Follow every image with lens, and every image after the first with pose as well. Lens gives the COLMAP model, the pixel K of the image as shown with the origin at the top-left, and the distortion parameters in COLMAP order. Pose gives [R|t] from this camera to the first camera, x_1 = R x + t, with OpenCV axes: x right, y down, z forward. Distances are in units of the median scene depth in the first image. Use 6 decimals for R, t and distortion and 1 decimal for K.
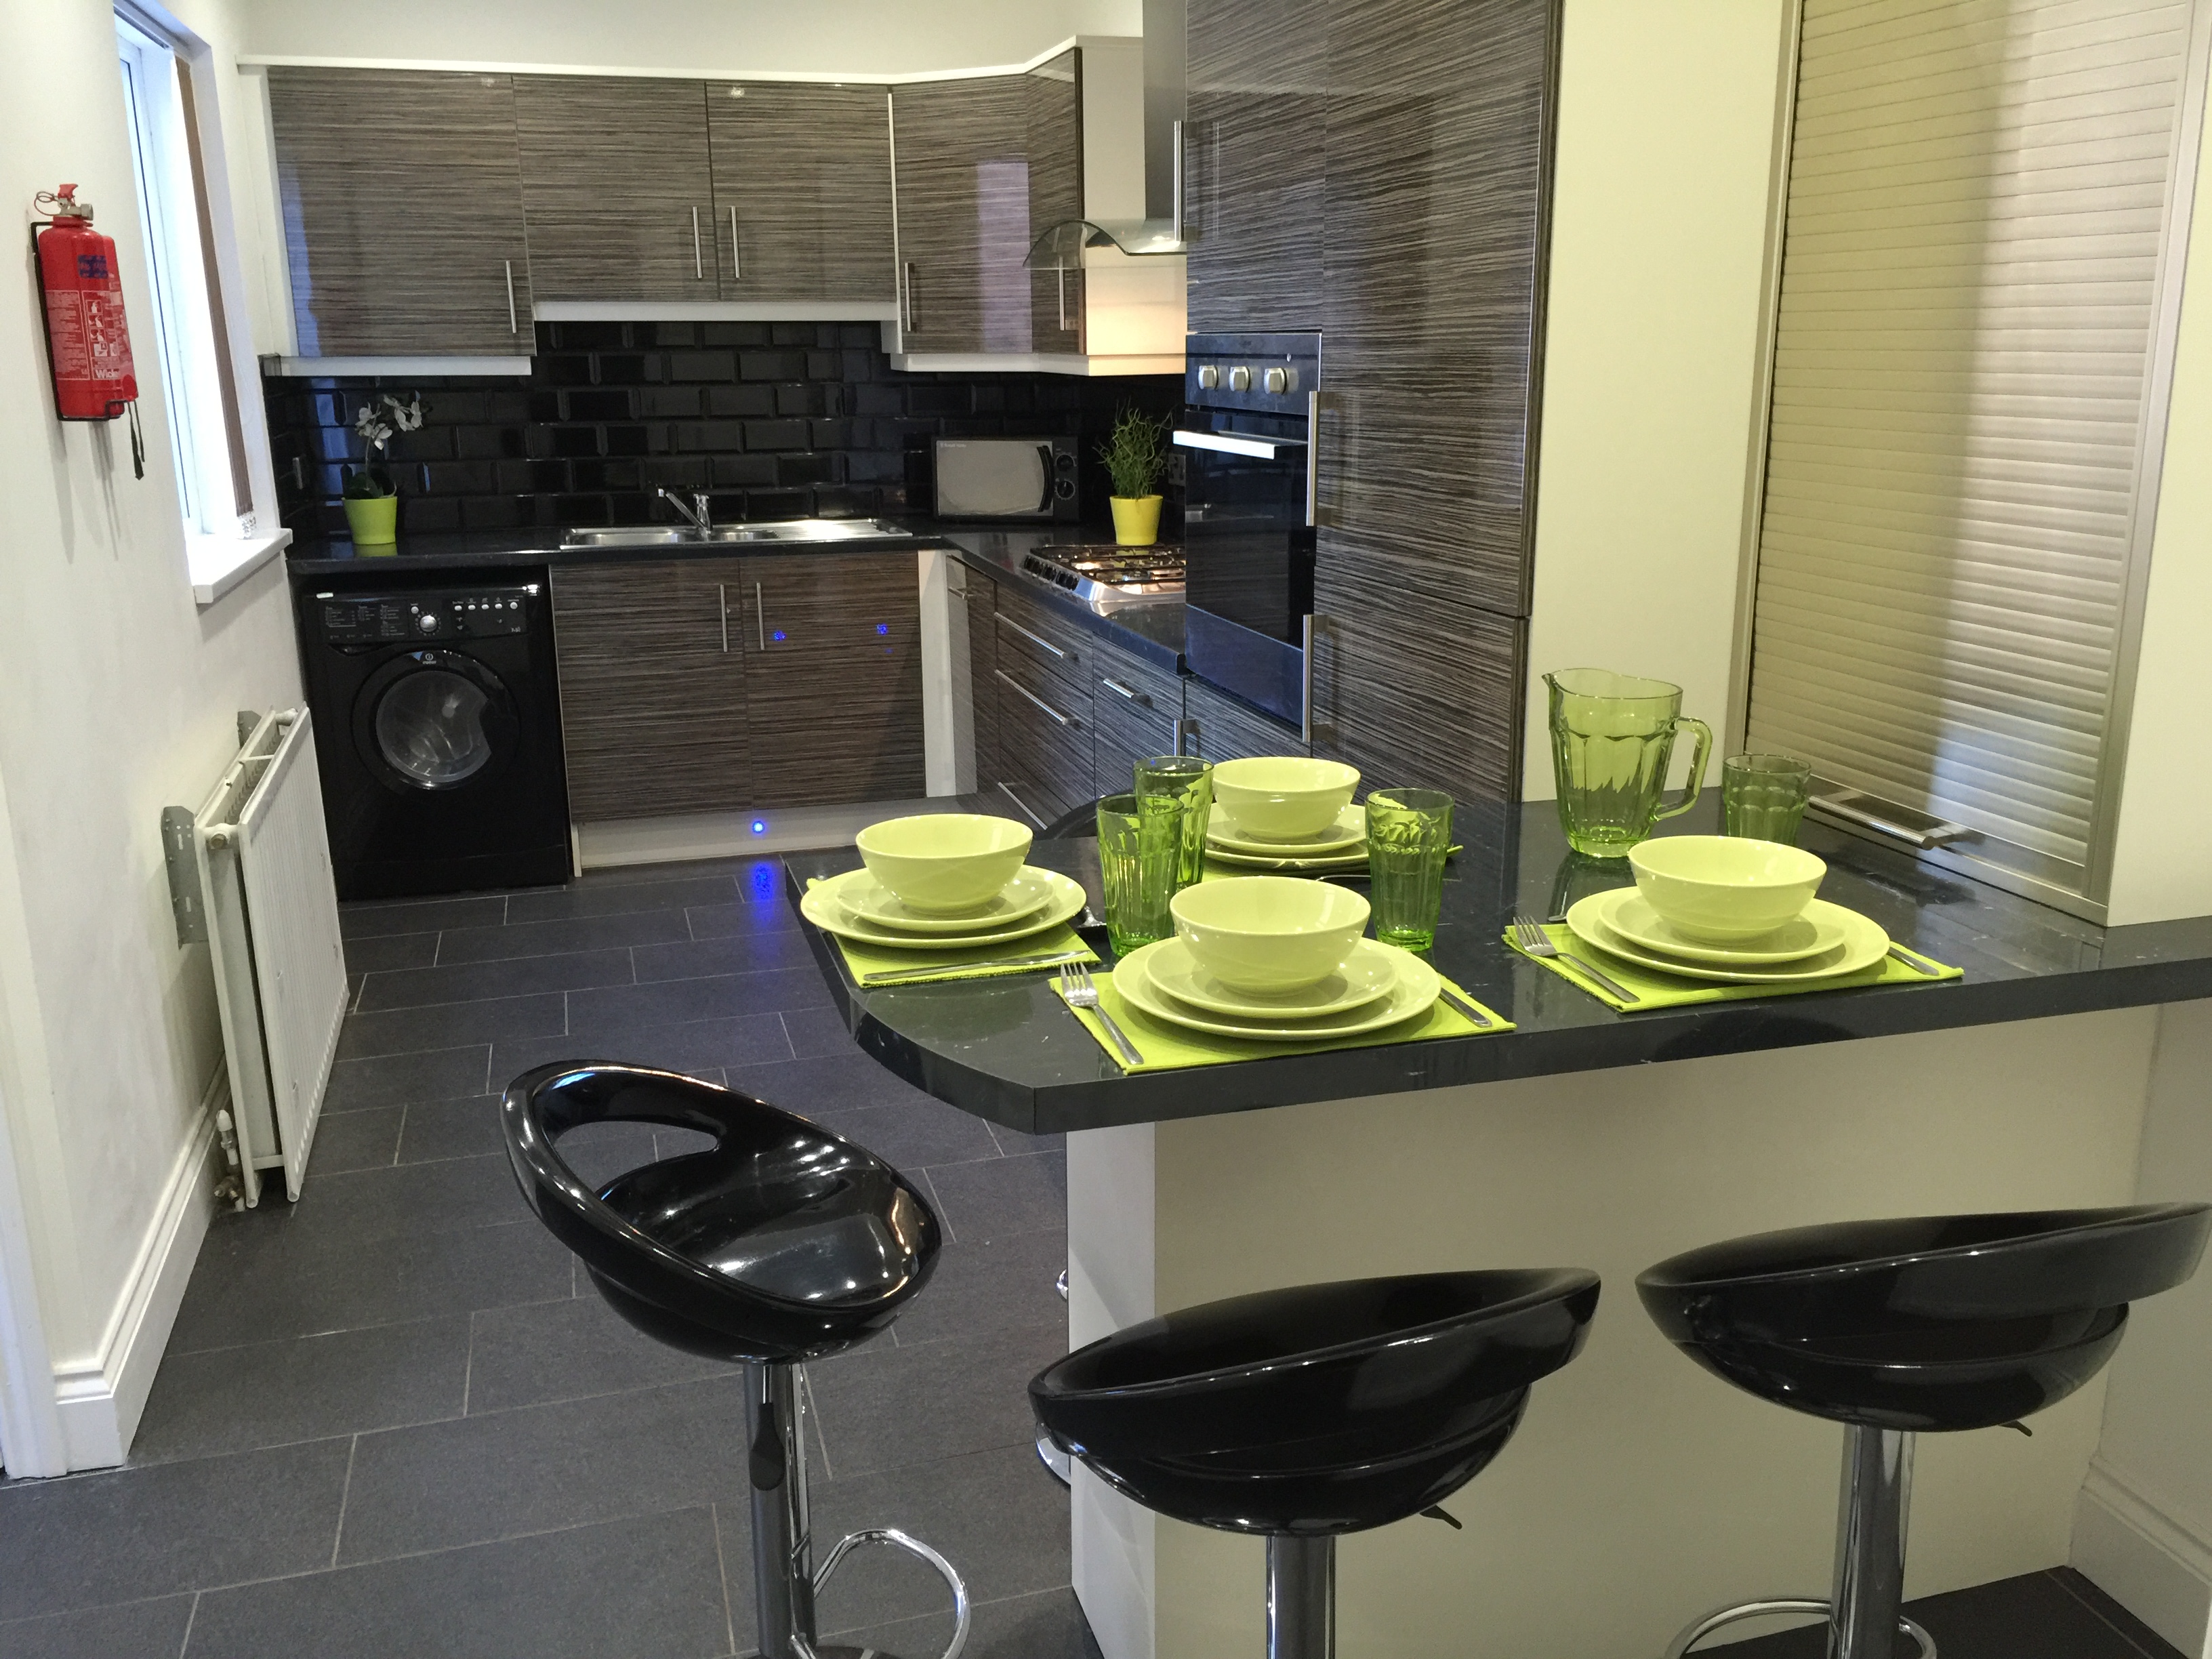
lens RADIAL K [[1954.3, 0, 1106.0], [0, 1954.3, 829.5], [0, 0, 1]] dist [0.029493, -0.007480]
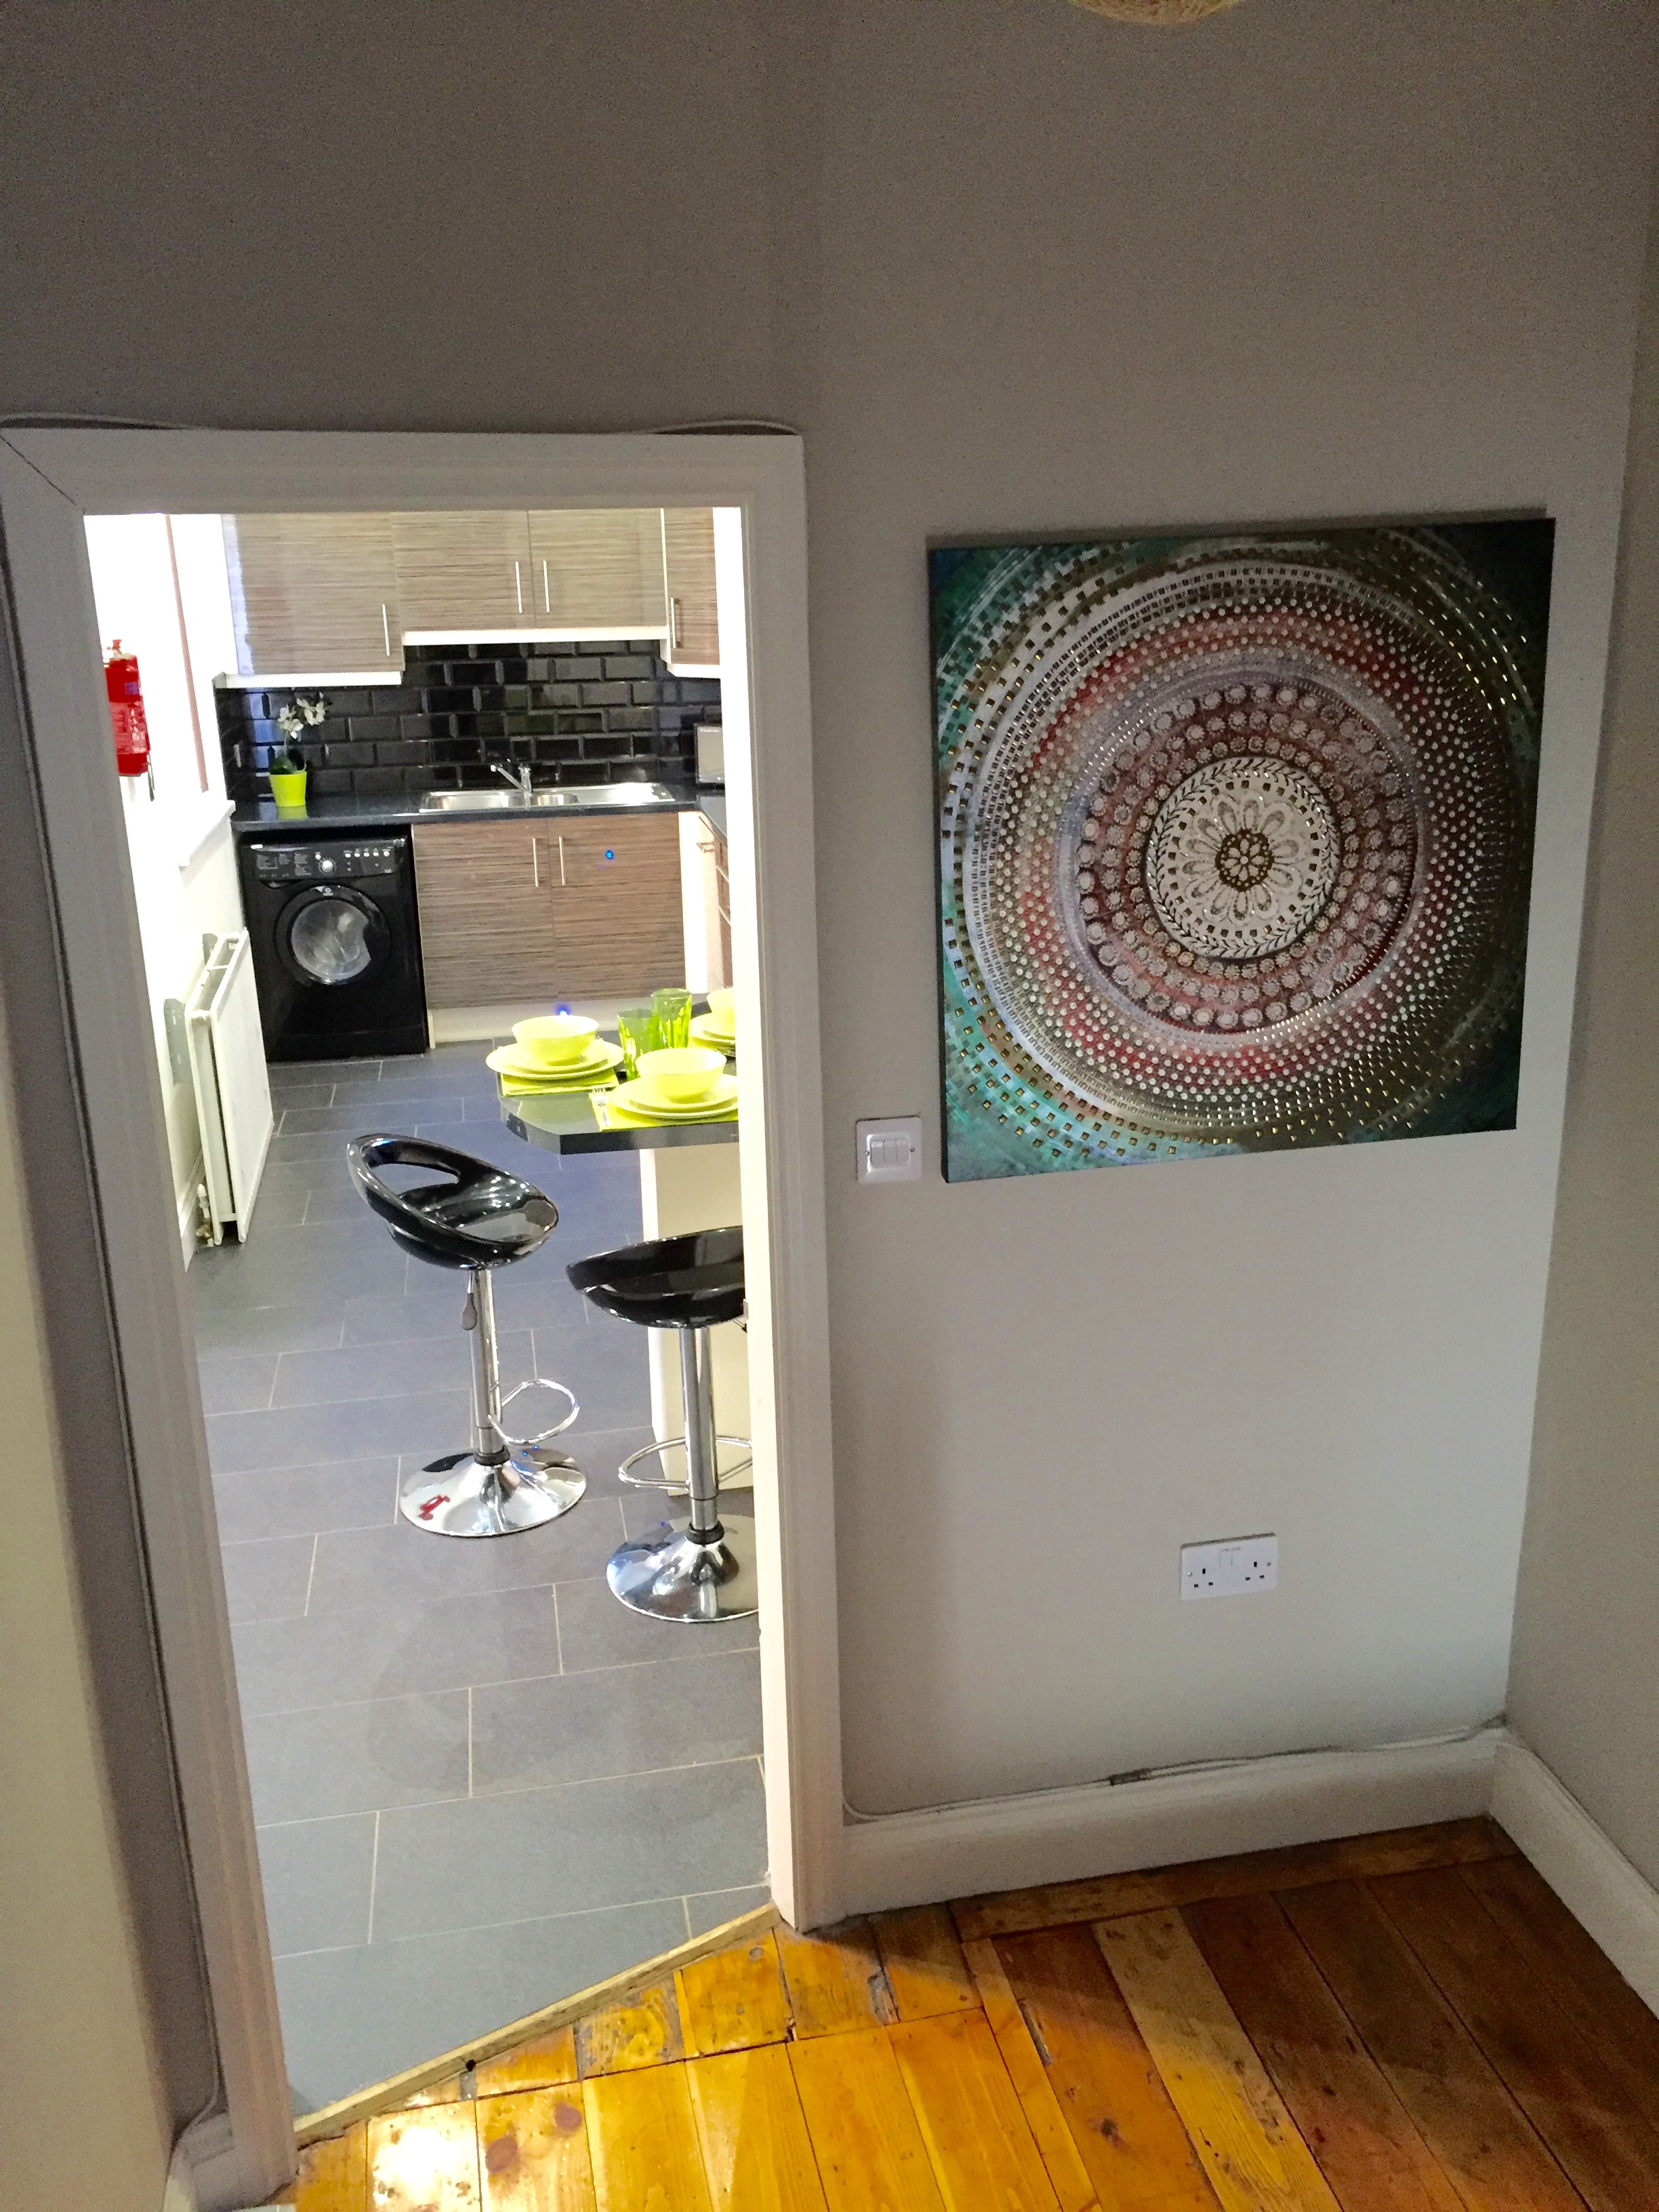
lens RADIAL K [[1954.3, 0, 829.5], [0, 1954.3, 1106.0], [0, 0, 1]] dist [0.029493, -0.007480]
pose [[0.995960, 0.018420, -0.087890, 0.137340], [-0.014307, 0.998783, 0.047196, -0.004643], [0.088652, -0.045748, 0.995011, -0.367703]]
